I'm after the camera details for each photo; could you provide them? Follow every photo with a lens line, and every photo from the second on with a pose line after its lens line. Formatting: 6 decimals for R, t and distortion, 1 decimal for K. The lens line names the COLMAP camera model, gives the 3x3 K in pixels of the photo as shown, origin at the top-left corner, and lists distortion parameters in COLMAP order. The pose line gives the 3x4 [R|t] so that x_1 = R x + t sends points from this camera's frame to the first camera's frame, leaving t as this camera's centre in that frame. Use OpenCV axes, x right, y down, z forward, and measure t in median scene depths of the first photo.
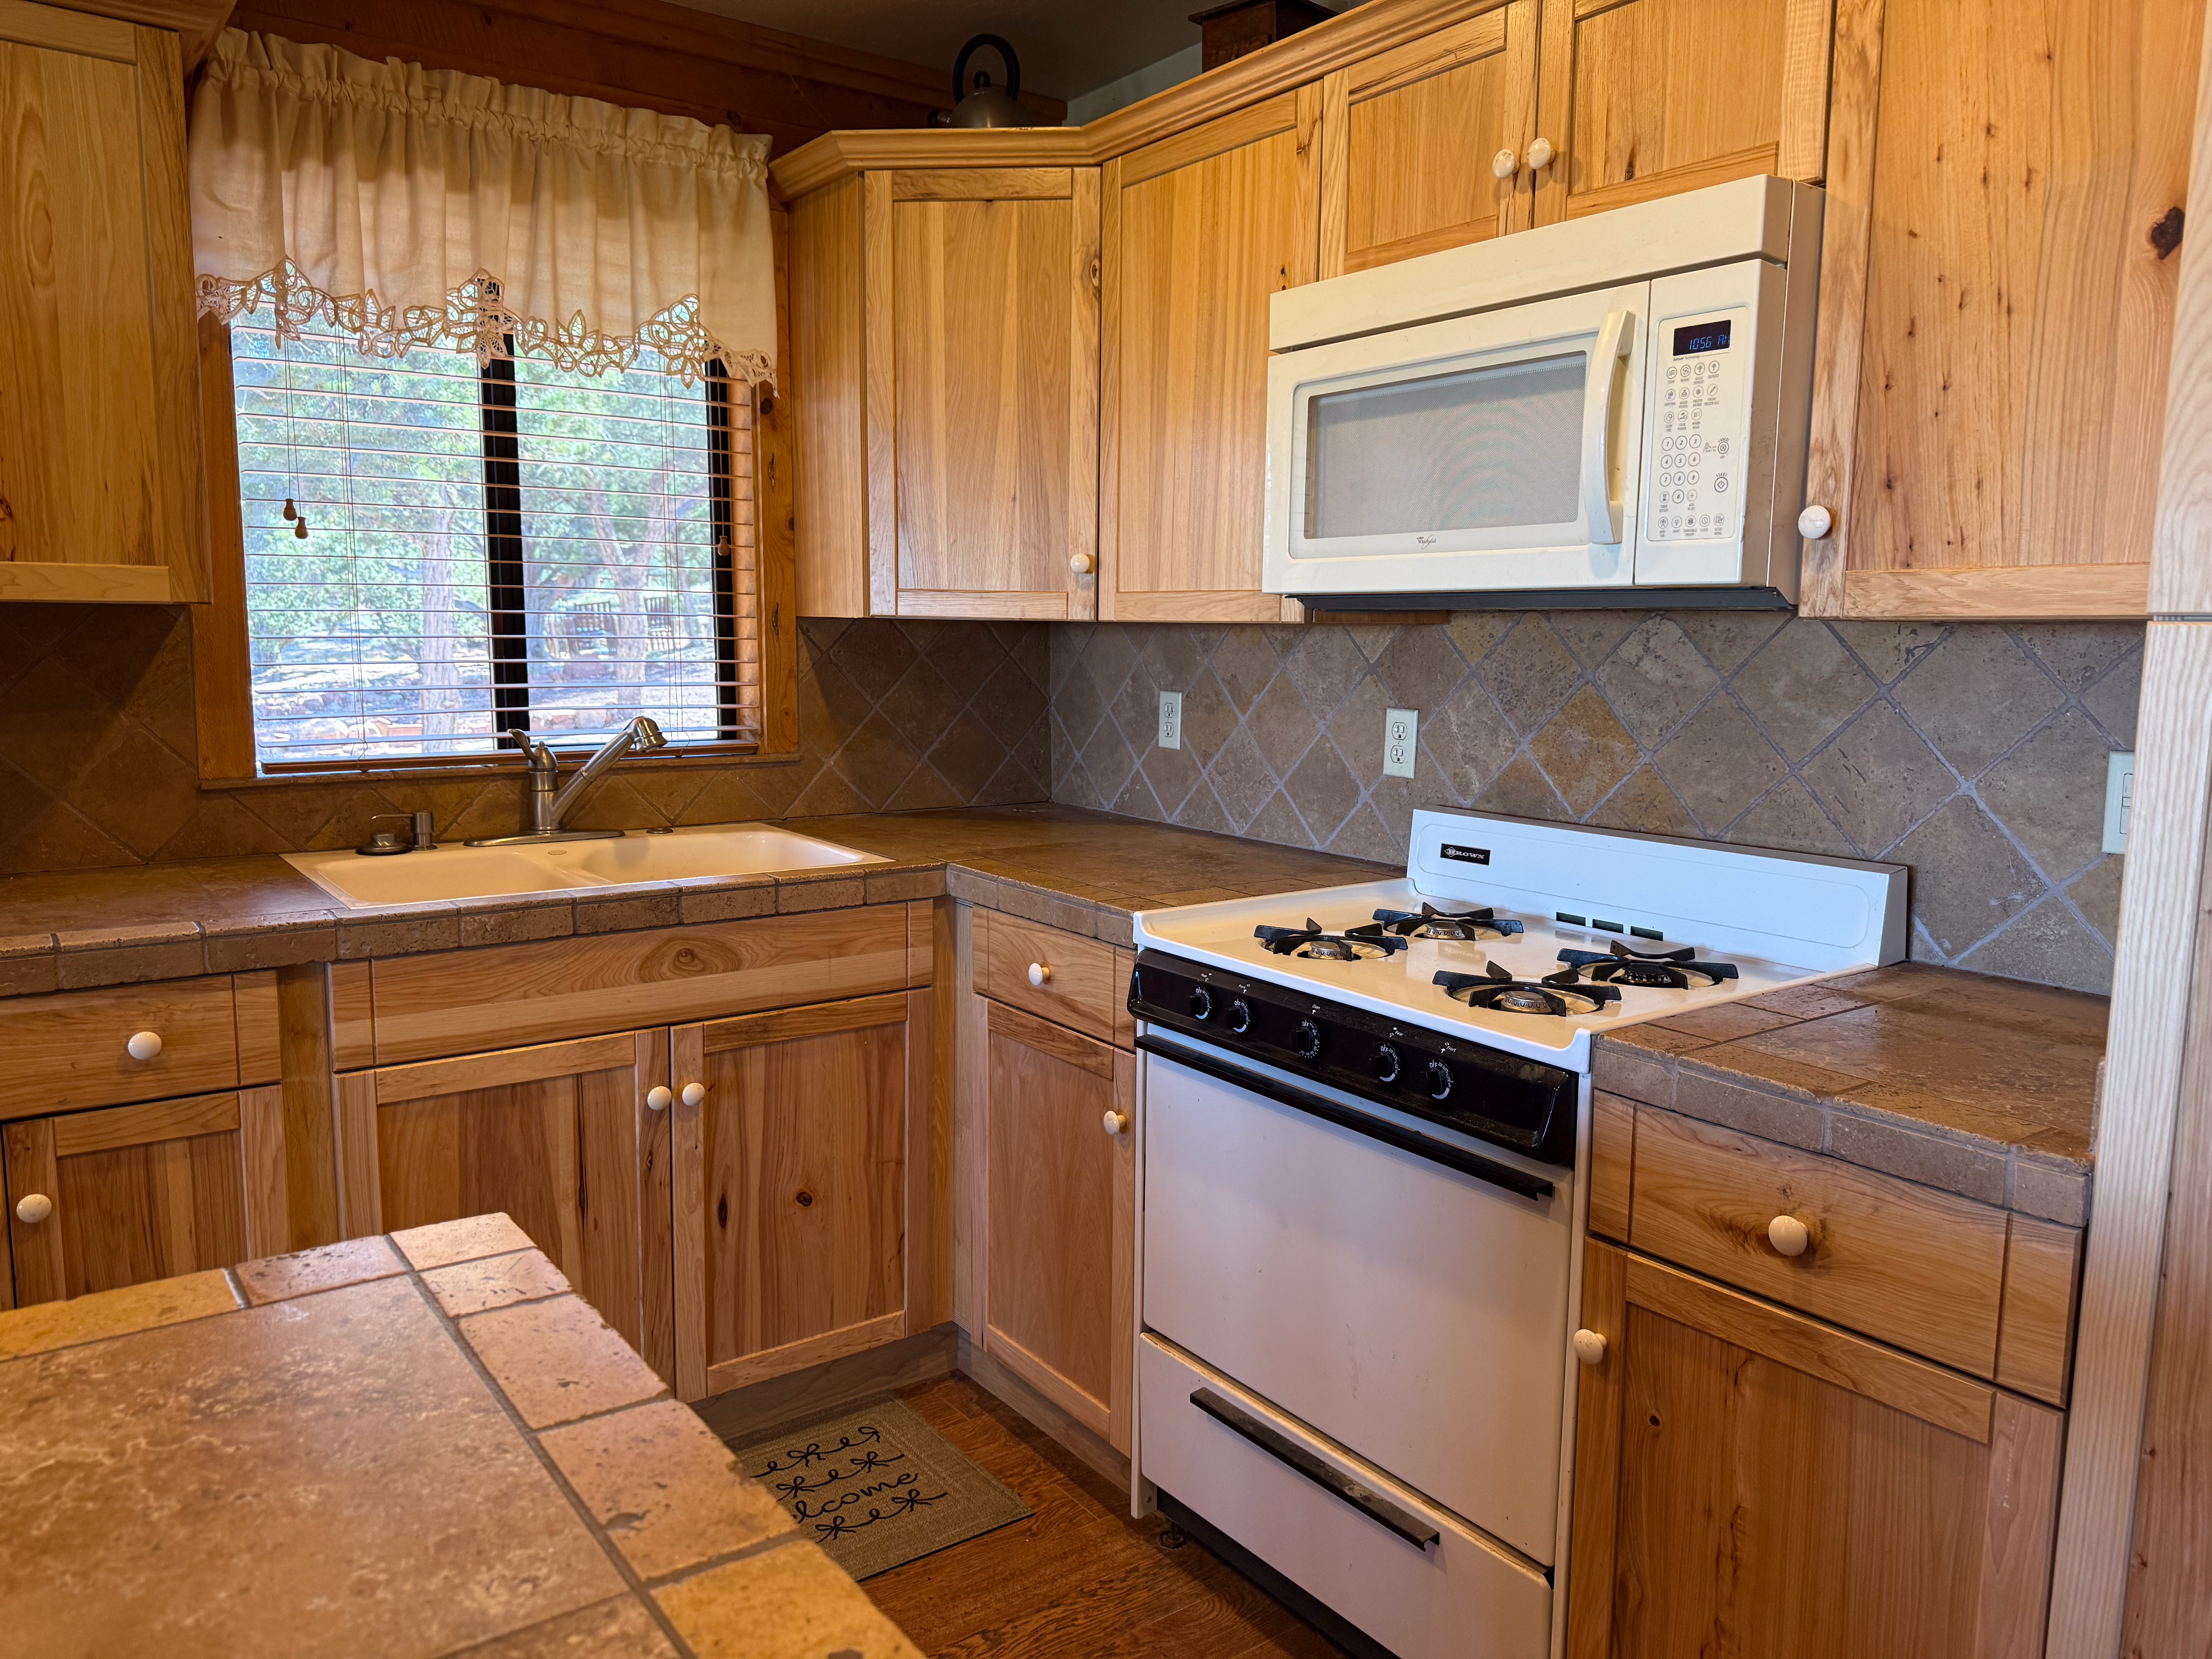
lens RADIAL K [[1582.9, 0, 1149.6], [0, 1582.9, 826.7], [0, 0, 1]] dist [0.080204, -0.120543]
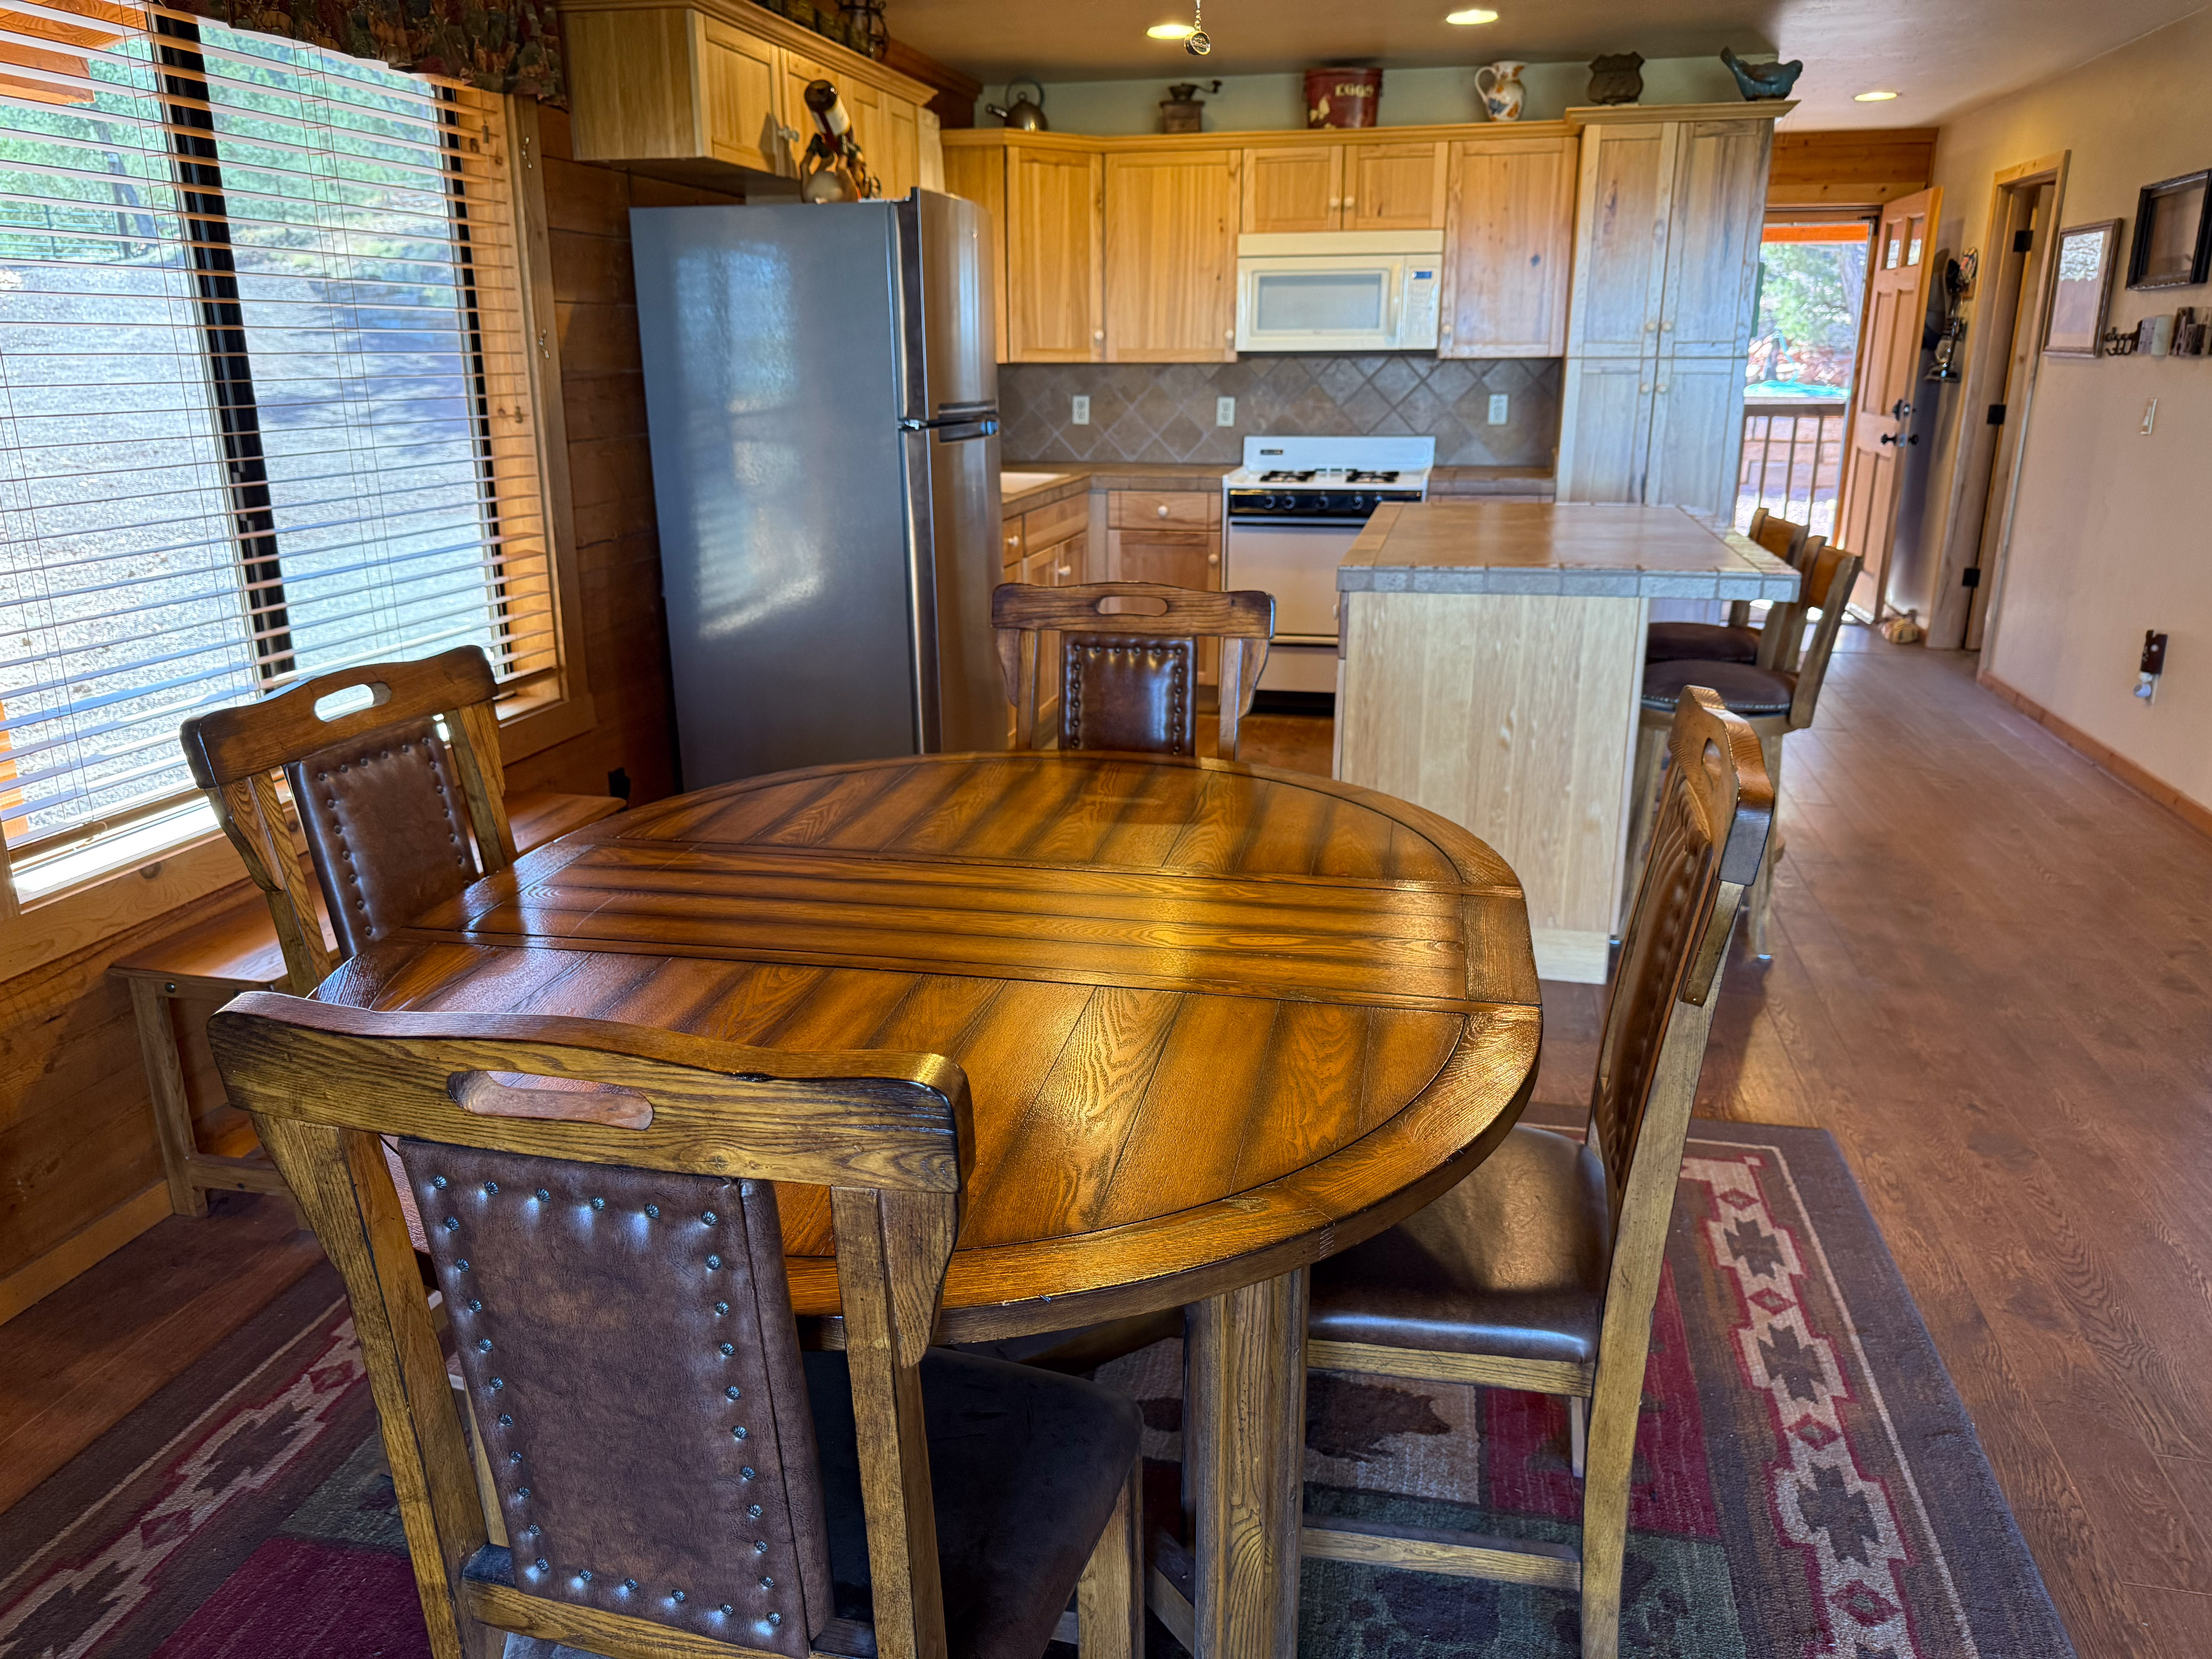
lens RADIAL K [[1545.1, 0, 1196.4], [0, 1545.1, 835.0], [0, 0, 1]] dist [0.080729, -0.150797]
pose [[0.716097, -0.219345, 0.662640, -1.738822], [0.100271, 0.971821, 0.213329, 0.073060], [-0.690761, -0.086321, 0.717913, -0.827065]]
